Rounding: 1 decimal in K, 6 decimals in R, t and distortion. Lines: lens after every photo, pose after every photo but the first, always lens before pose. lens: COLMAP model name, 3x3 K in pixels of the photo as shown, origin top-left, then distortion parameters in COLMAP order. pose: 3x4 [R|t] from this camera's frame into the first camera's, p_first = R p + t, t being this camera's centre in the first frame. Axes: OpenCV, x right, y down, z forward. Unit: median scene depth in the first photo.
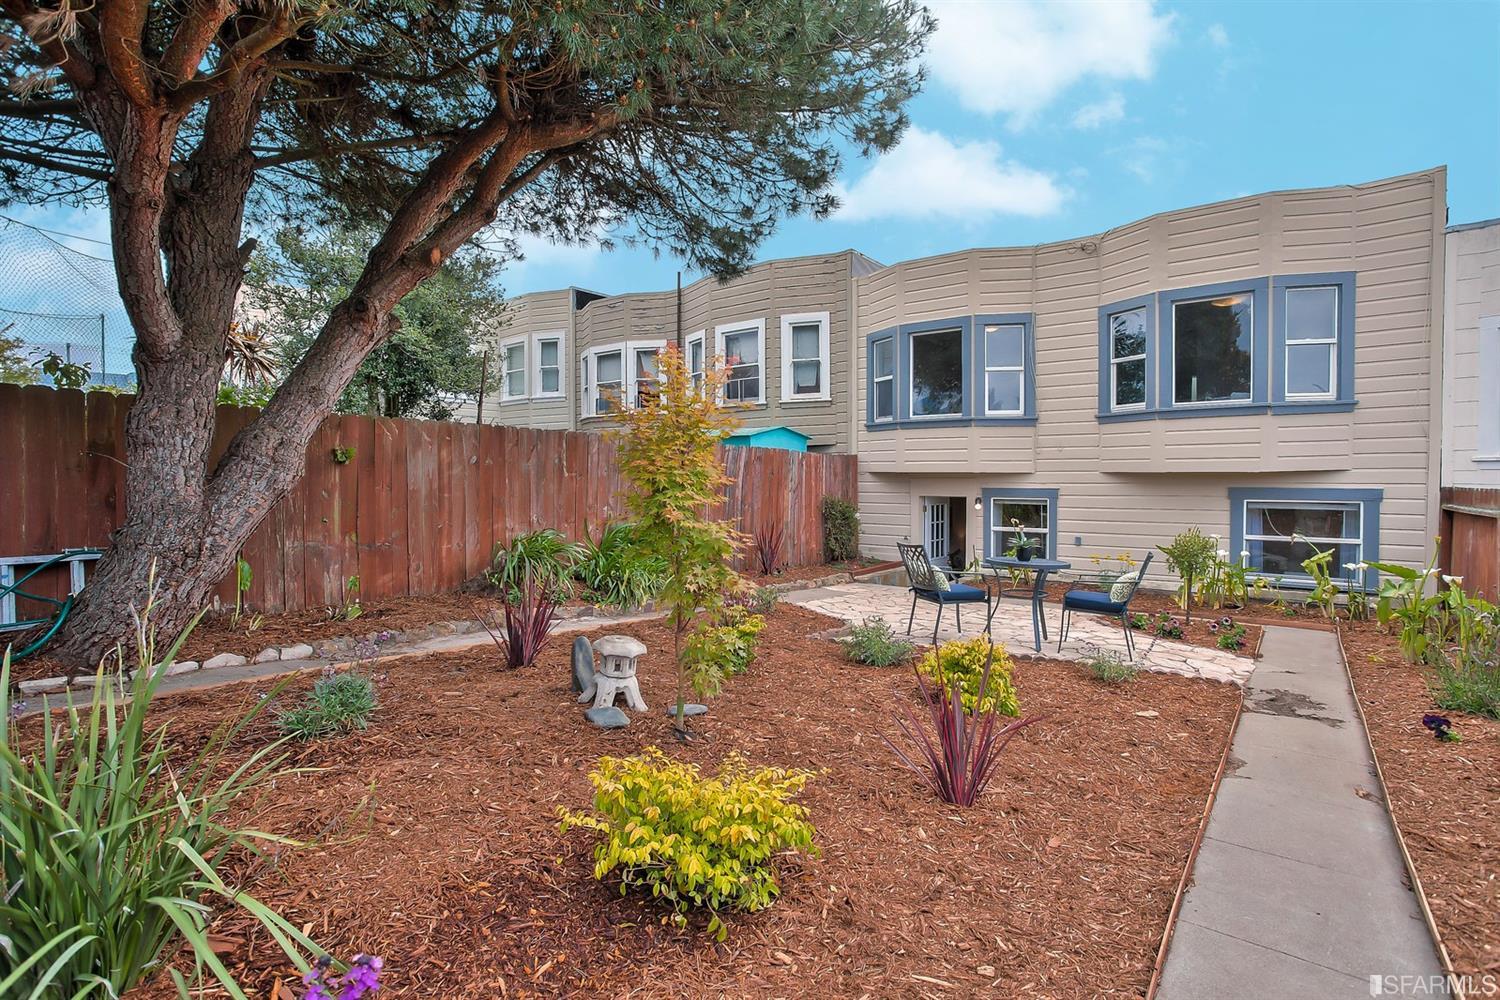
lens RADIAL K [[725.6, 0, 736.8], [0, 725.6, 500.9], [0, 0, 1]] dist [-0.047811, 0.007020]
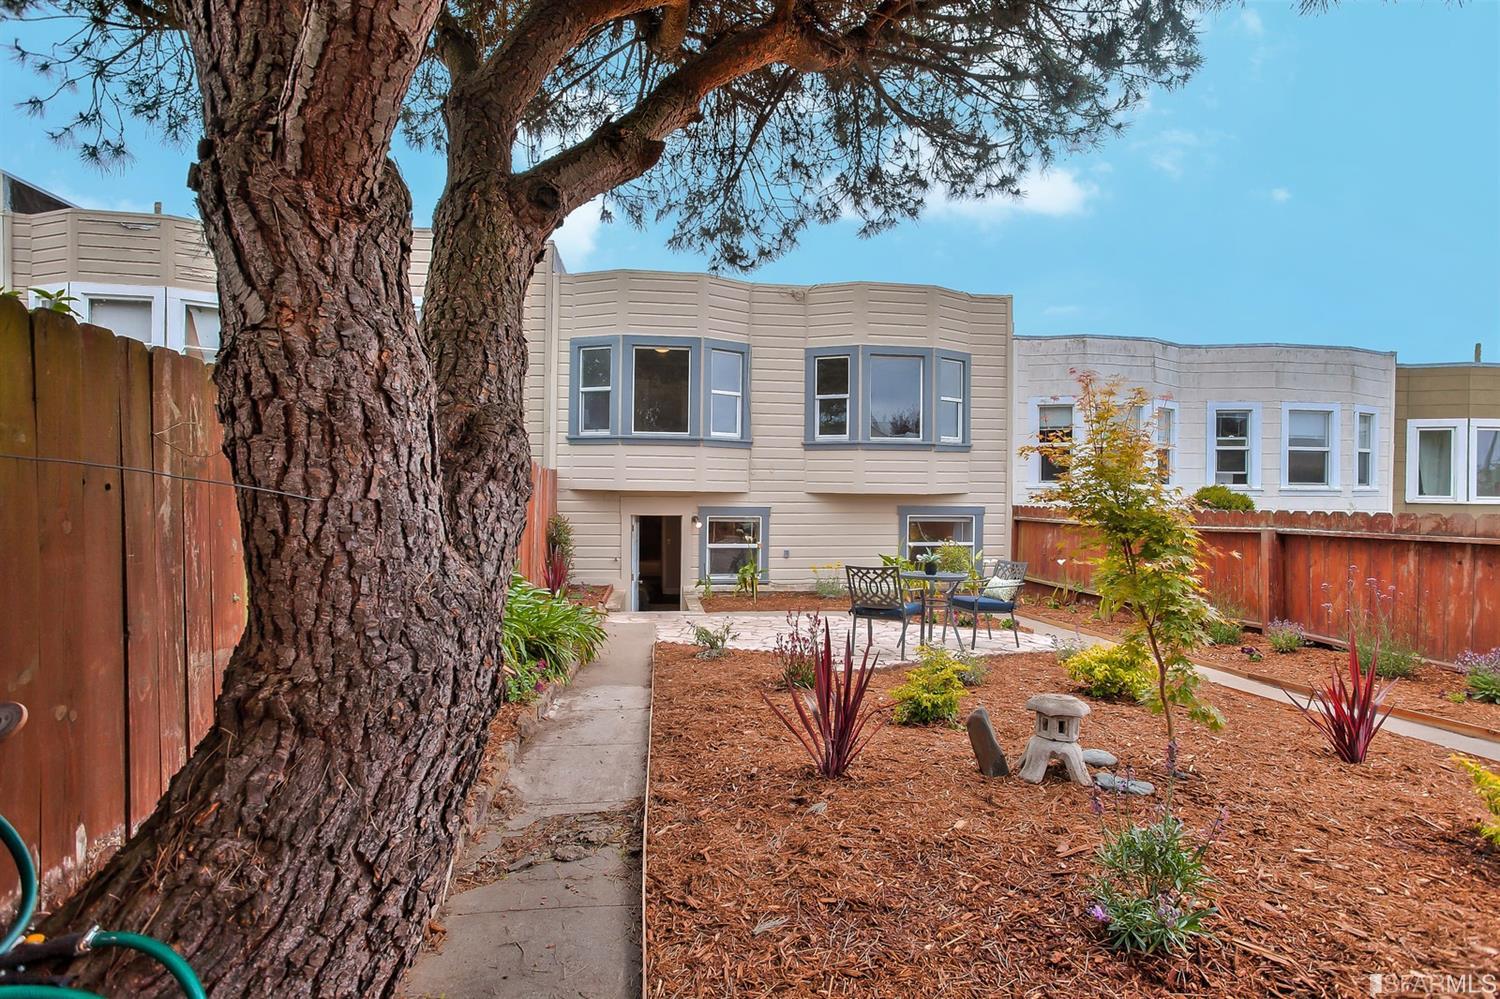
lens RADIAL K [[725.6, 0, 745.8], [0, 725.6, 498.8], [0, 0, 1]] dist [-0.047811, 0.007020]
pose [[0.677846, 0.005800, 0.735181, -0.388108], [0.015322, 0.999640, -0.022013, -0.005843], [-0.735045, 0.026186, 0.677513, 0.268740]]
